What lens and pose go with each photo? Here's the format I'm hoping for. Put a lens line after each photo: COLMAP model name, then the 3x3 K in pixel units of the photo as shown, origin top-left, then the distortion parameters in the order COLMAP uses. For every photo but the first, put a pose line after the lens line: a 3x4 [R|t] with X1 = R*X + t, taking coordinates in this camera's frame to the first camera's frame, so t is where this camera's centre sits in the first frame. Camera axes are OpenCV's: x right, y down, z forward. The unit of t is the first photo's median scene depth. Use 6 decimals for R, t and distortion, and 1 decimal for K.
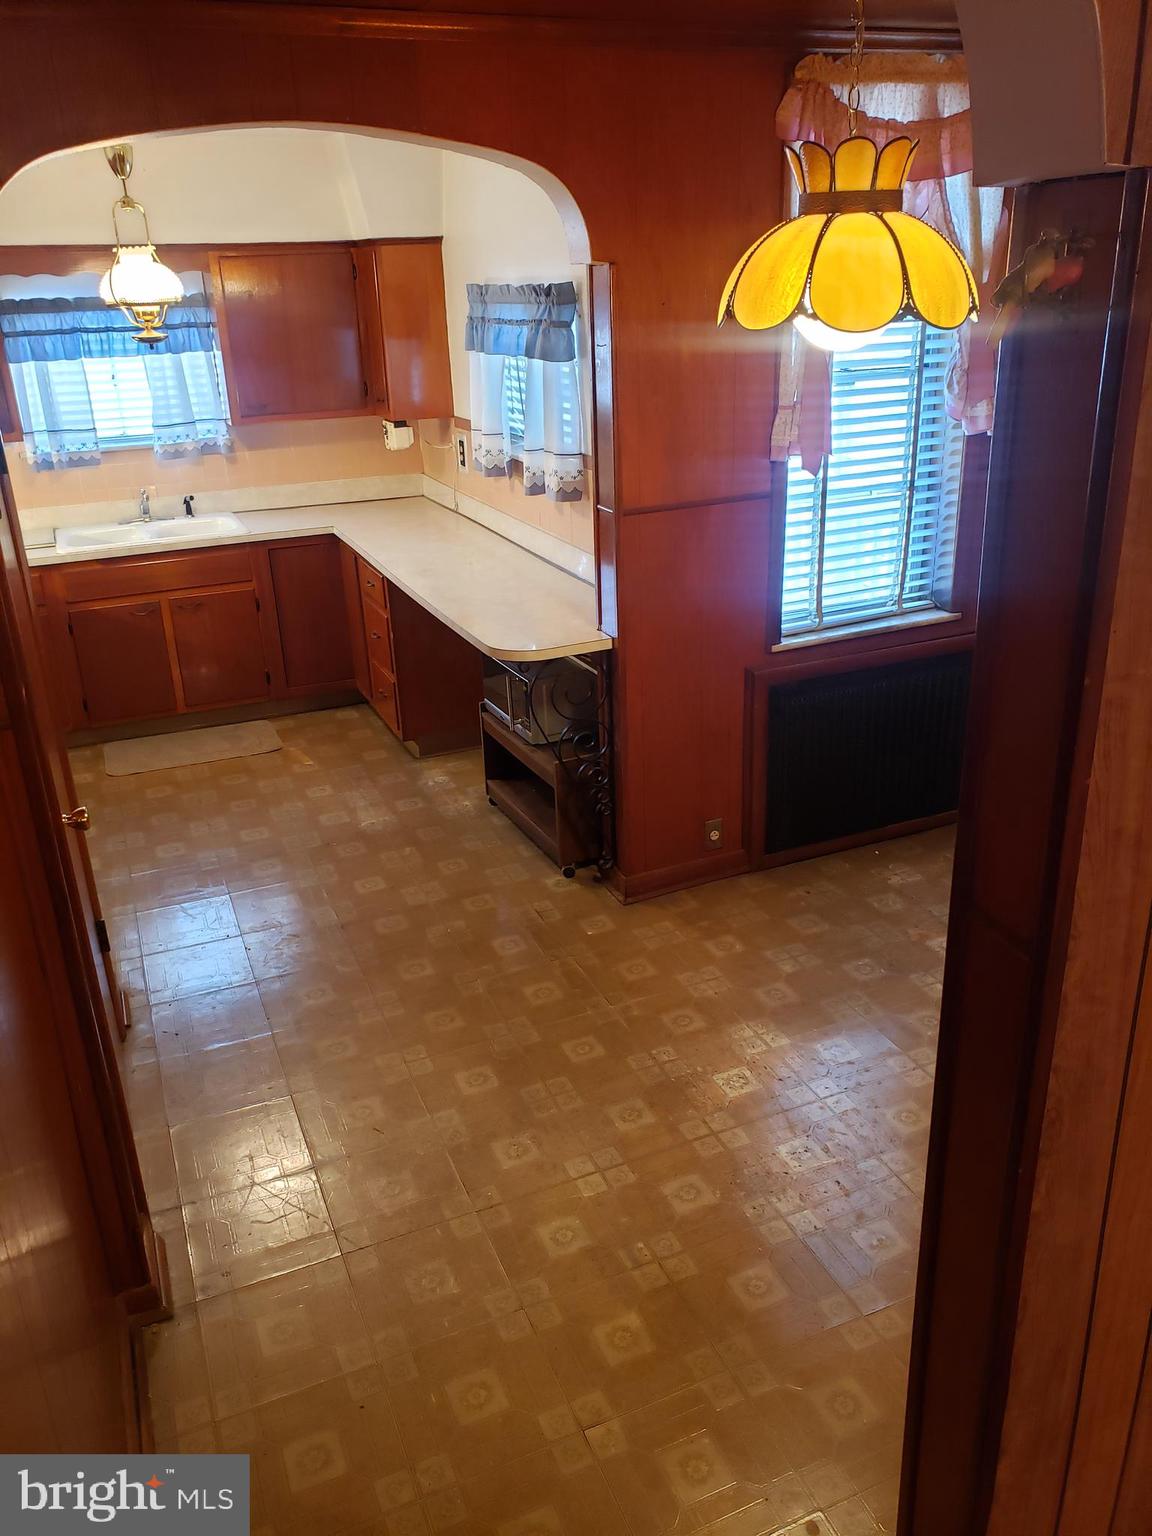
lens RADIAL K [[1190.8, 0, 593.4], [0, 1190.8, 743.2], [0, 0, 1]] dist [0.032803, -0.028746]
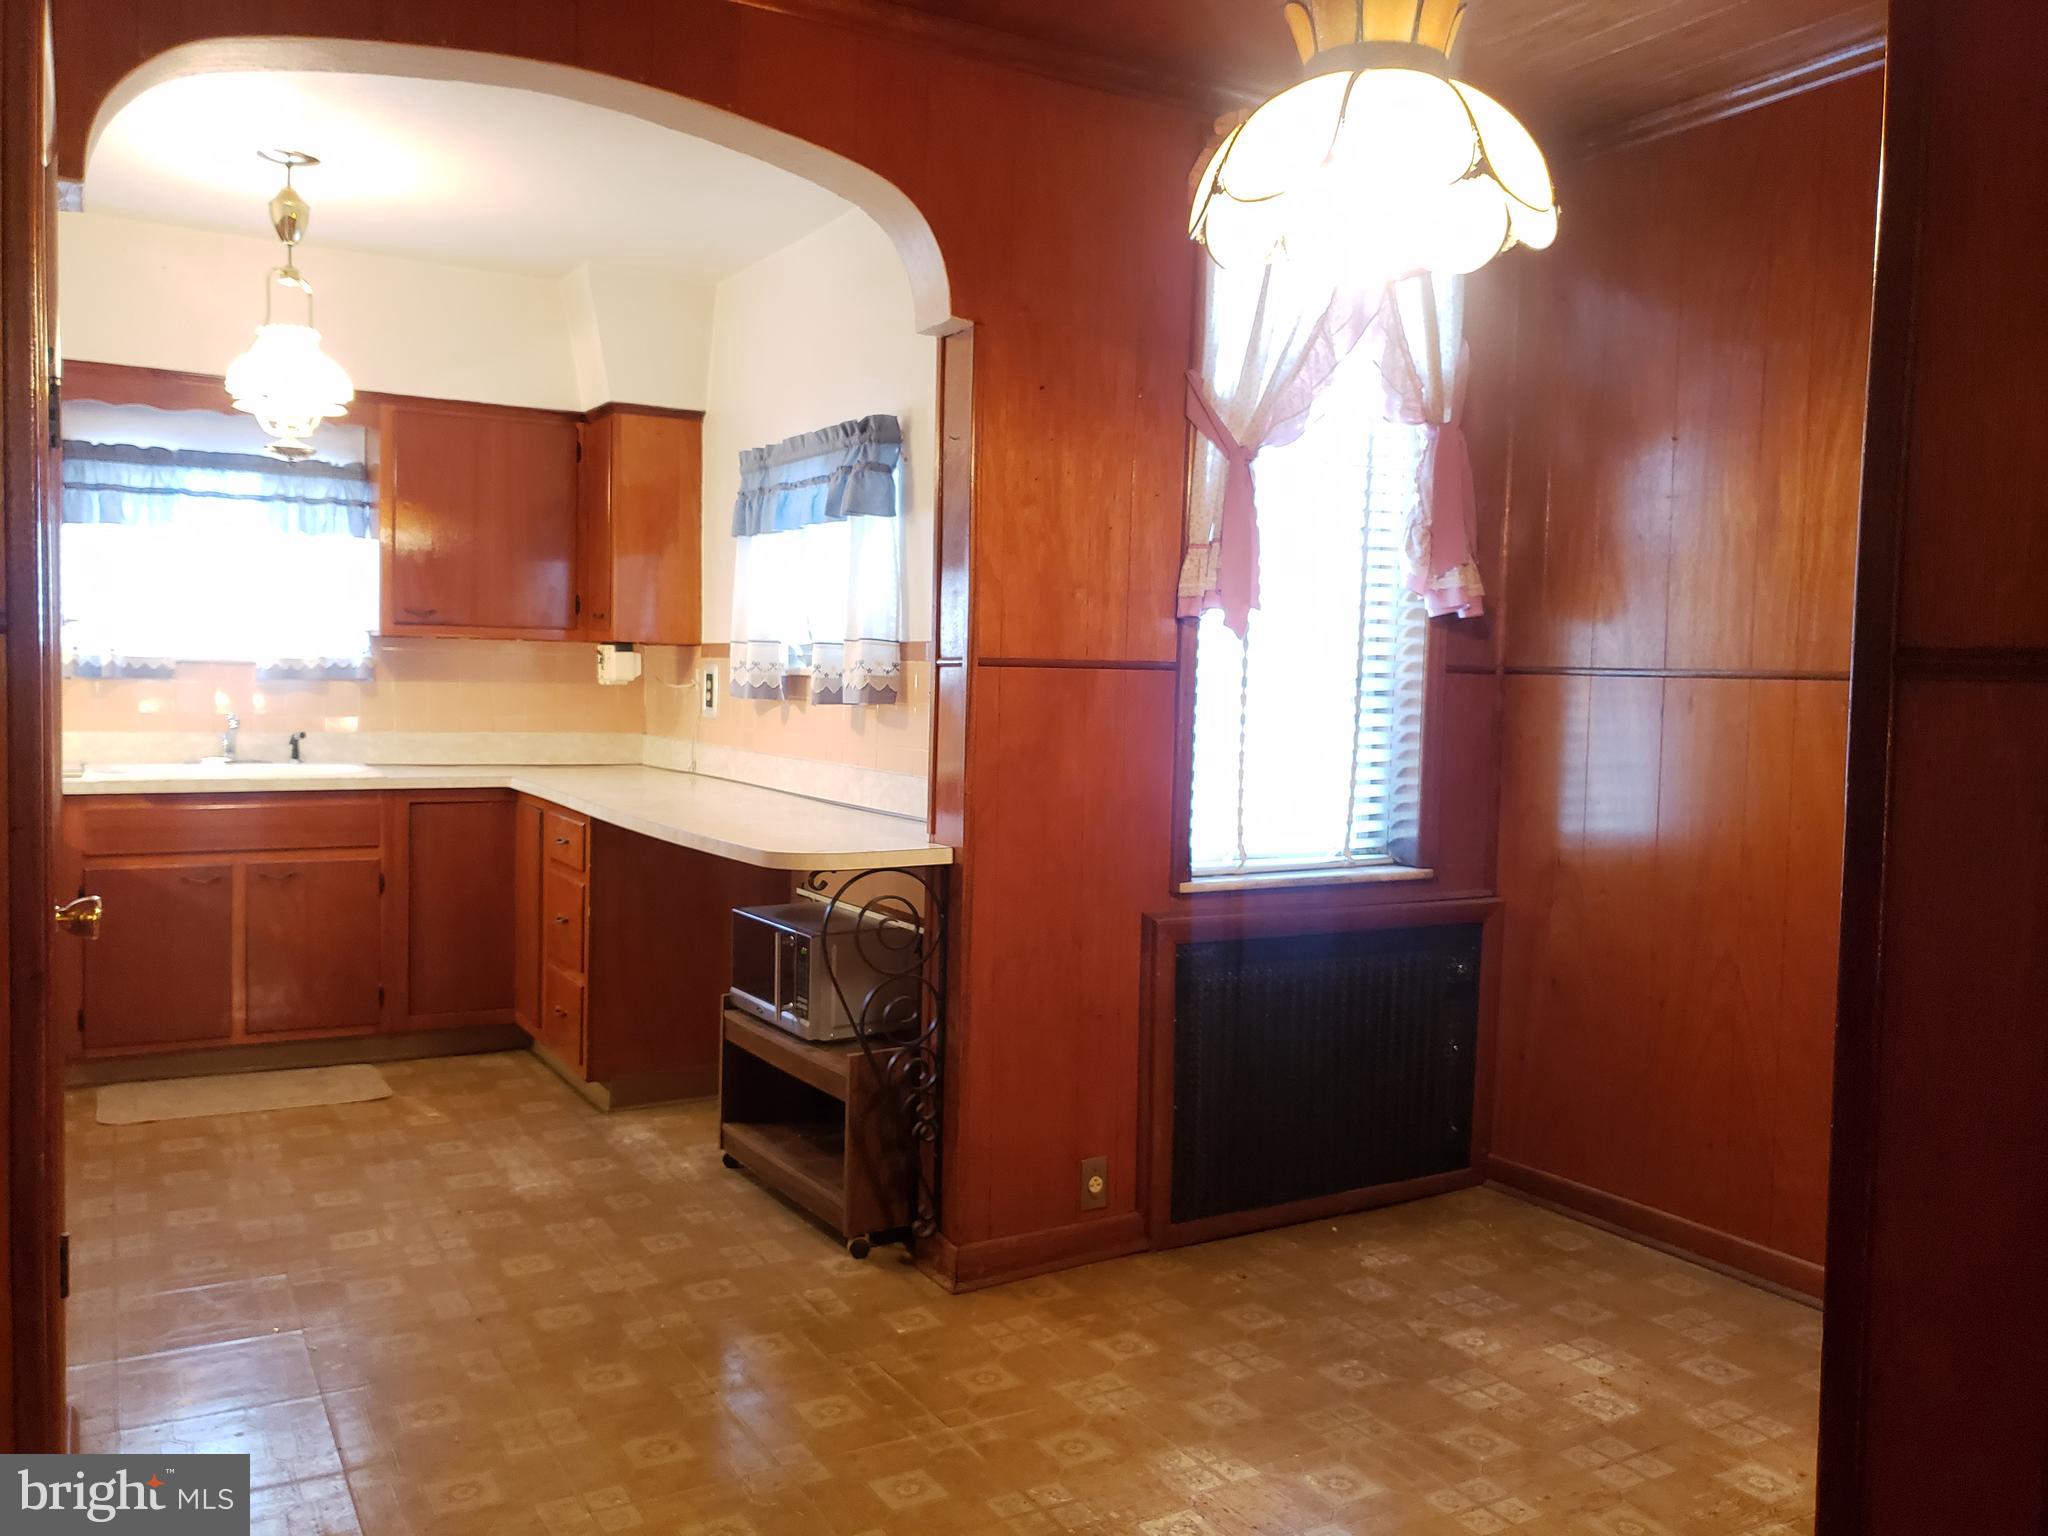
lens RADIAL K [[1587.8, 0, 1003.5], [0, 1587.8, 748.5], [0, 0, 1]] dist [0.032803, -0.028746]
pose [[0.992655, 0.049971, 0.110173, -0.042080], [-0.011913, 0.946651, -0.322041, 0.107103], [-0.120388, 0.318363, 0.940293, 0.104394]]
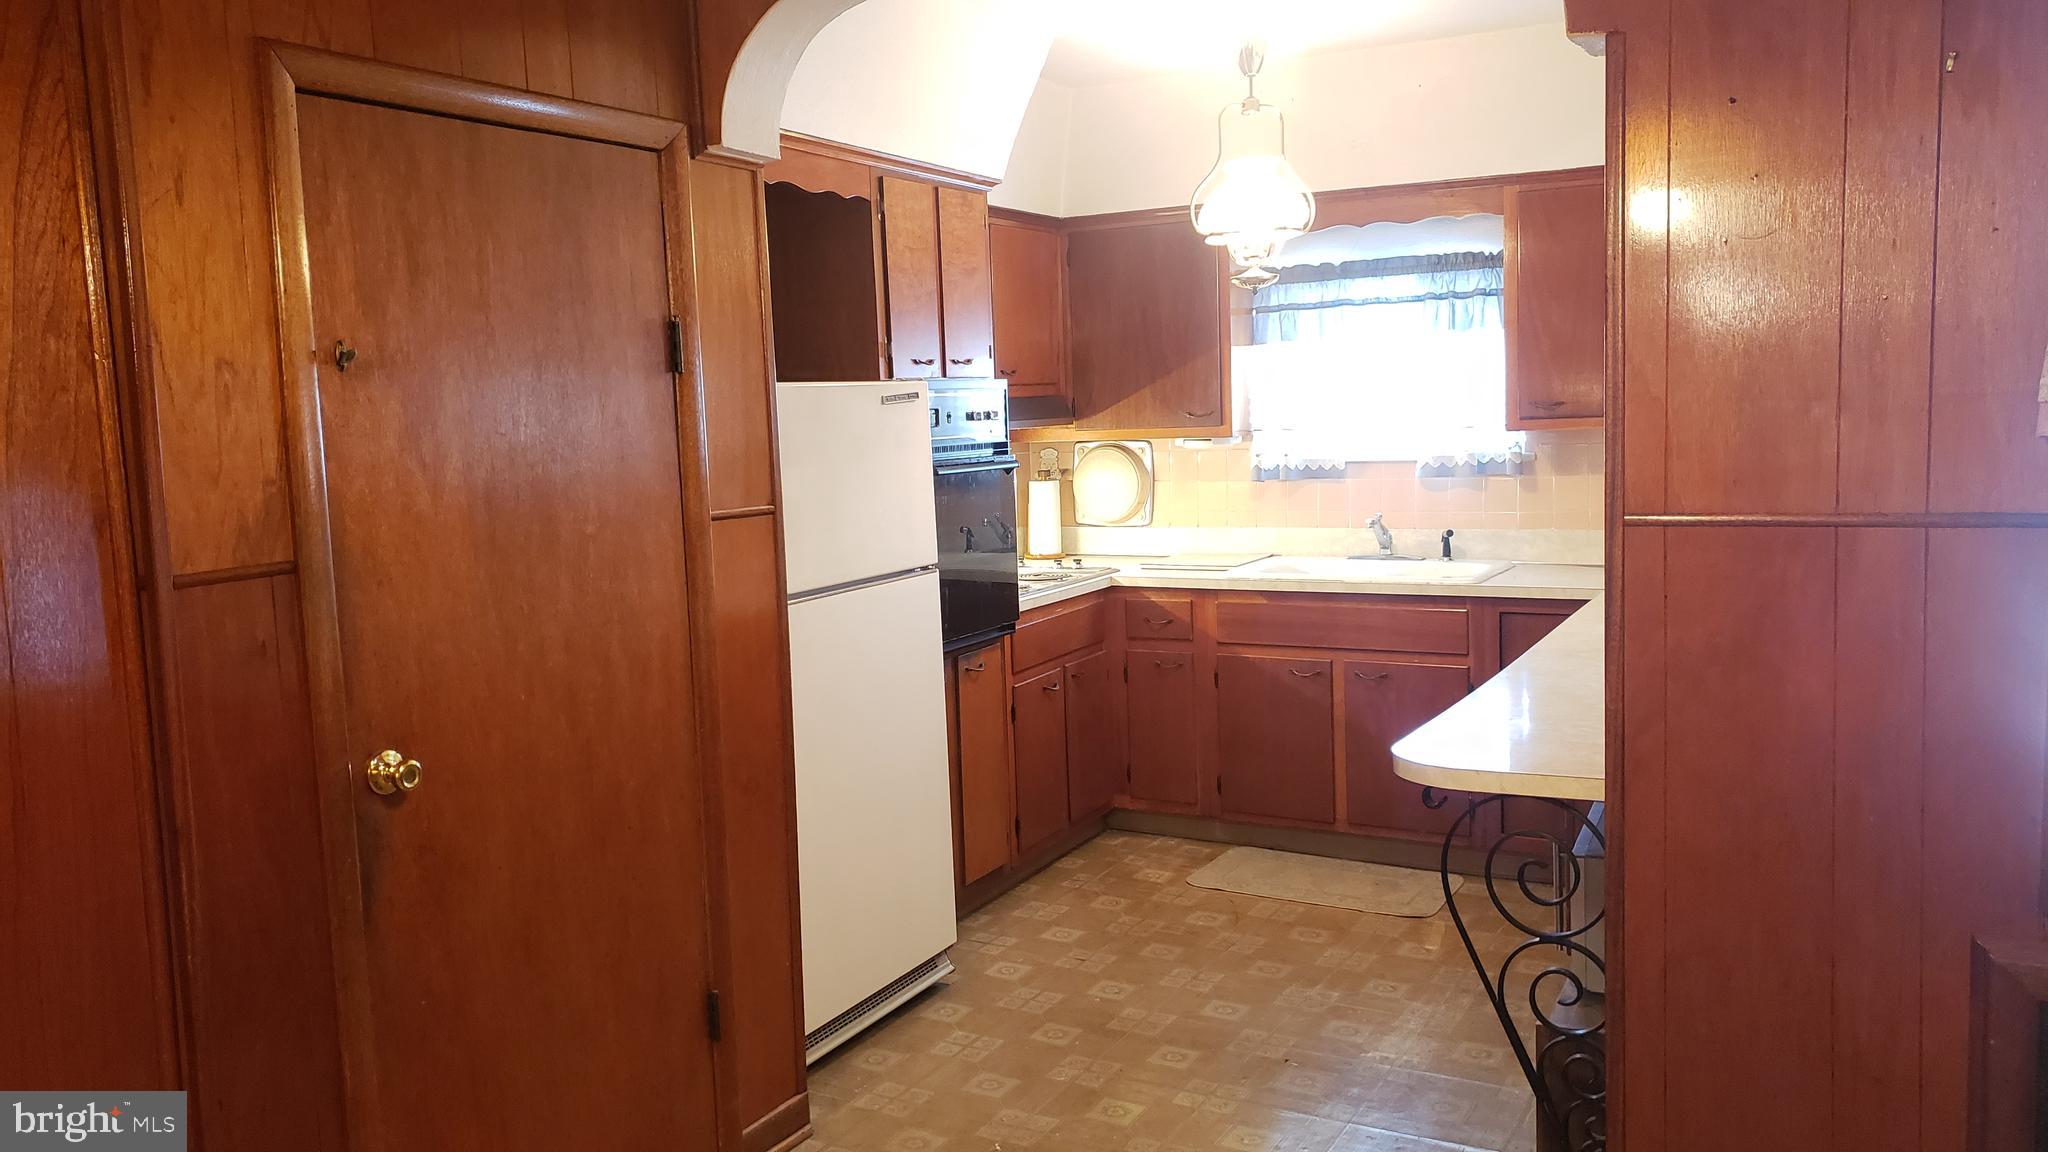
lens RADIAL K [[1586.3, 0, 1017.0], [0, 1586.3, 553.6], [0, 0, 1]] dist [0.049378, -0.081215]
pose [[0.605650, 0.086755, -0.790988, 0.272946], [-0.275952, 0.955251, -0.106522, -0.032303], [0.746350, 0.282789, 0.602488, 0.309122]]
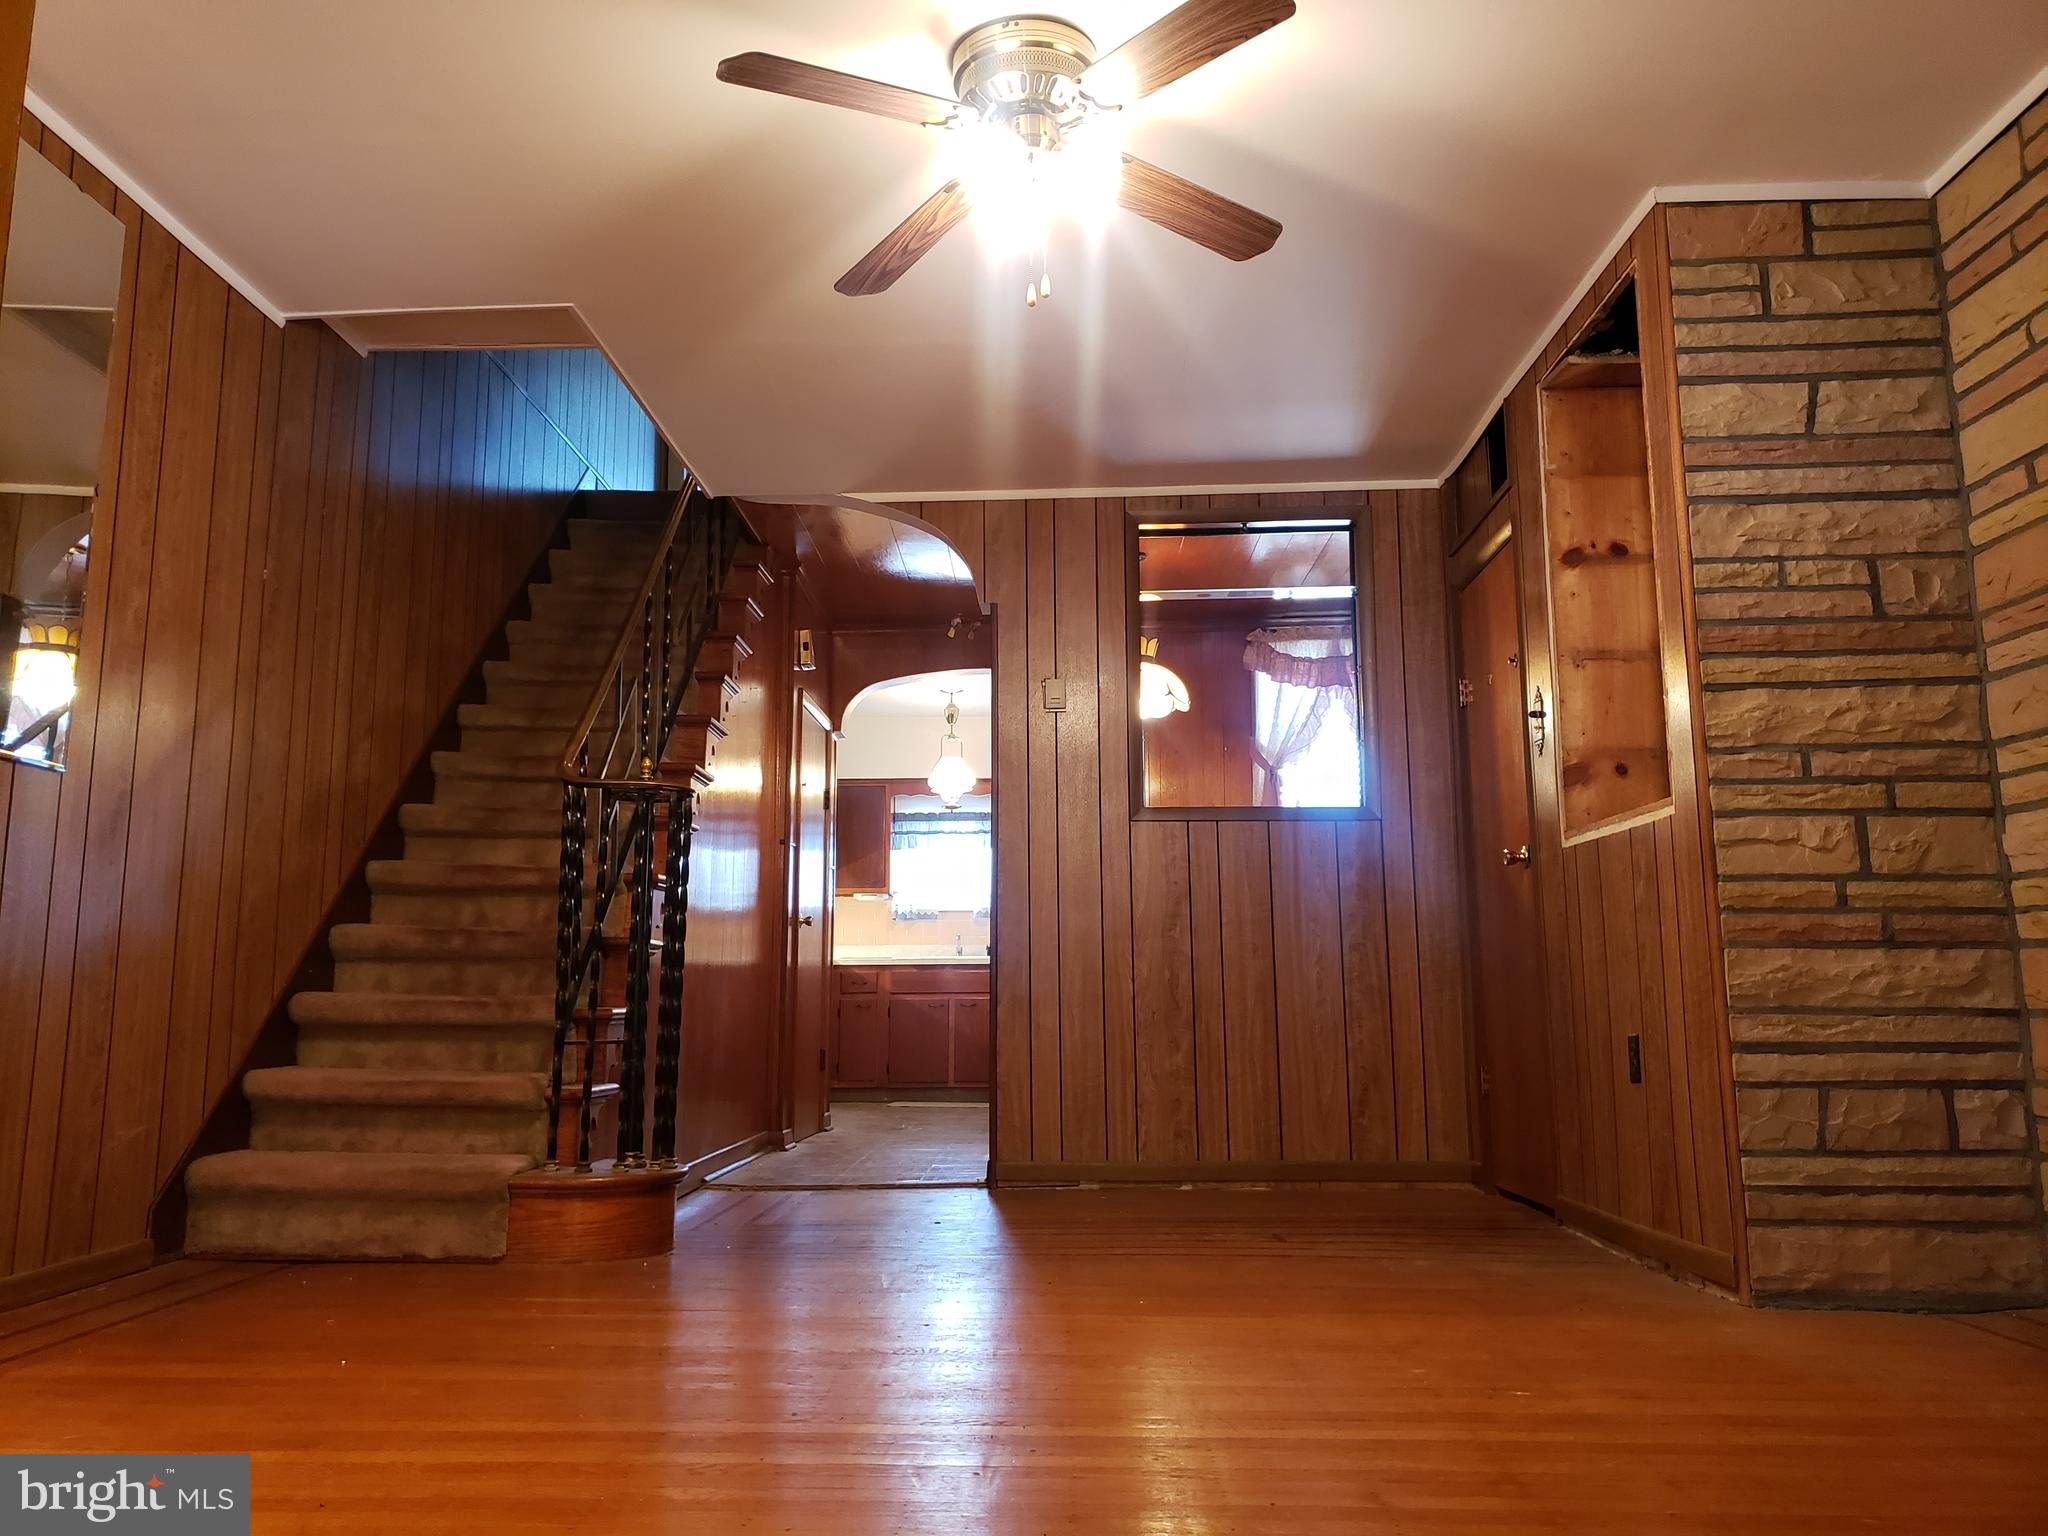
lens RADIAL K [[1587.8, 0, 997.5], [0, 1587.8, 737.5], [0, 0, 1]] dist [0.032803, -0.028746]
pose [[0.894493, -0.043238, -0.444986, 0.587338], [-0.190743, 0.863274, -0.467306, 0.521348], [0.404350, 0.502880, 0.763946, -0.627198]]
